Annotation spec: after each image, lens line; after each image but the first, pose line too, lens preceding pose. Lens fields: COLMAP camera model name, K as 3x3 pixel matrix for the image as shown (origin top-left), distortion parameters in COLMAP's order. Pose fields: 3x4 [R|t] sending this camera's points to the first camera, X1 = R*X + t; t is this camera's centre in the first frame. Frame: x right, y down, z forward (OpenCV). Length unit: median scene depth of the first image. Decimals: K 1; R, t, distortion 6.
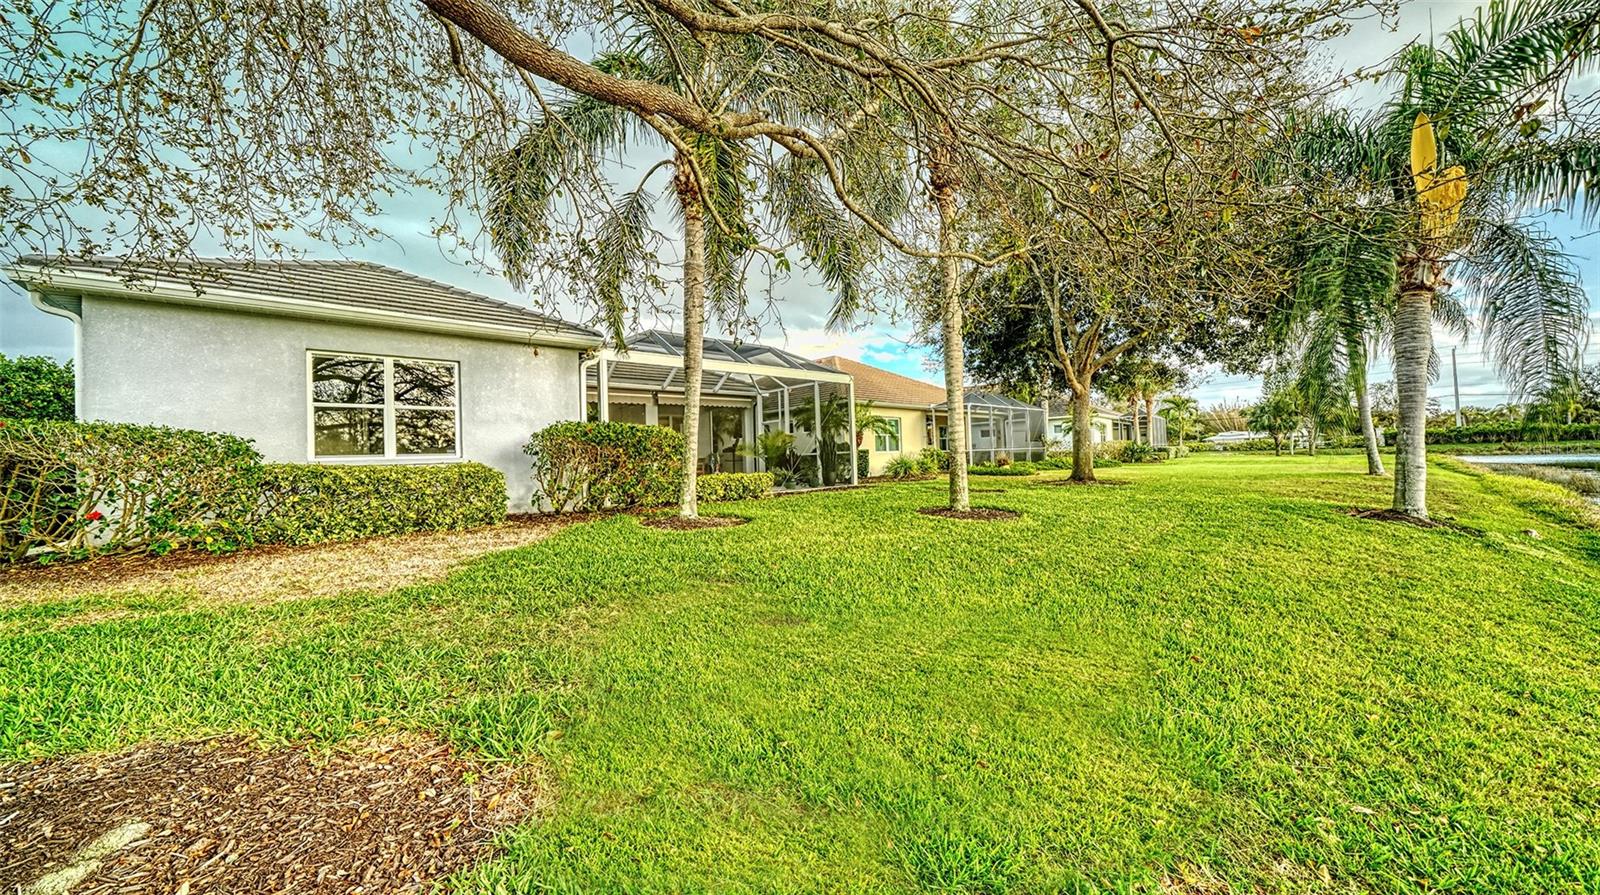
lens RADIAL K [[547.2, 0, 792.9], [0, 547.2, 452.4], [0, 0, 1]] dist [-0.000231, -0.000184]
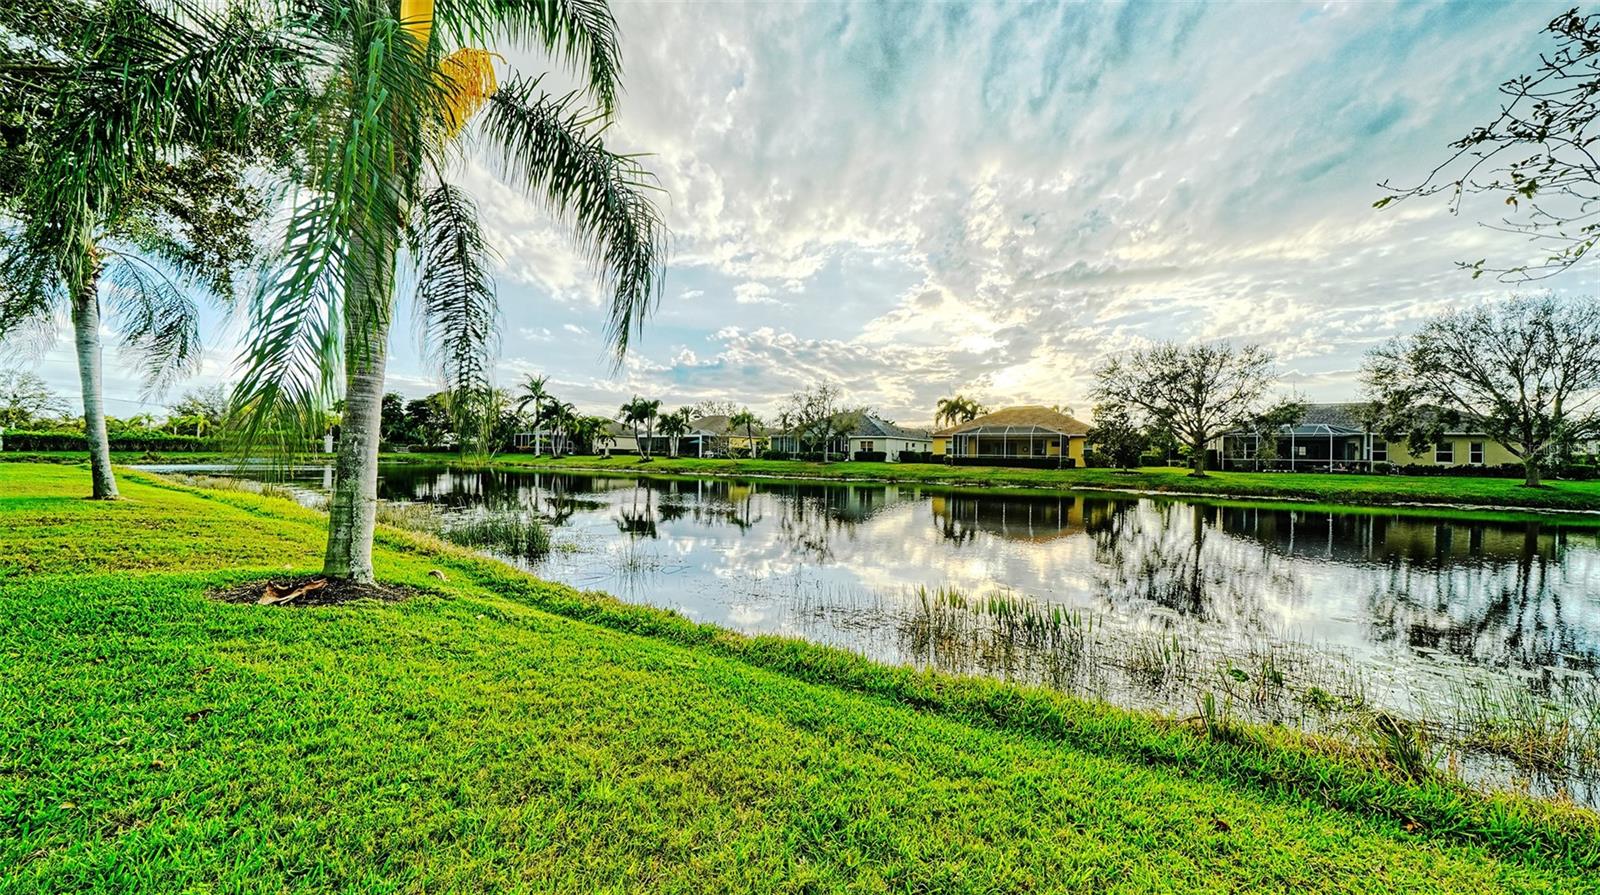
lens RADIAL K [[547.2, 0, 792.9], [0, 547.2, 452.4], [0, 0, 1]] dist [-0.000231, -0.000184]
pose [[-0.226989, 0.031047, 0.973402, 0.435454], [-0.017317, 0.999205, -0.035908, -0.011739], [-0.973743, -0.025007, -0.226271, 0.666042]]
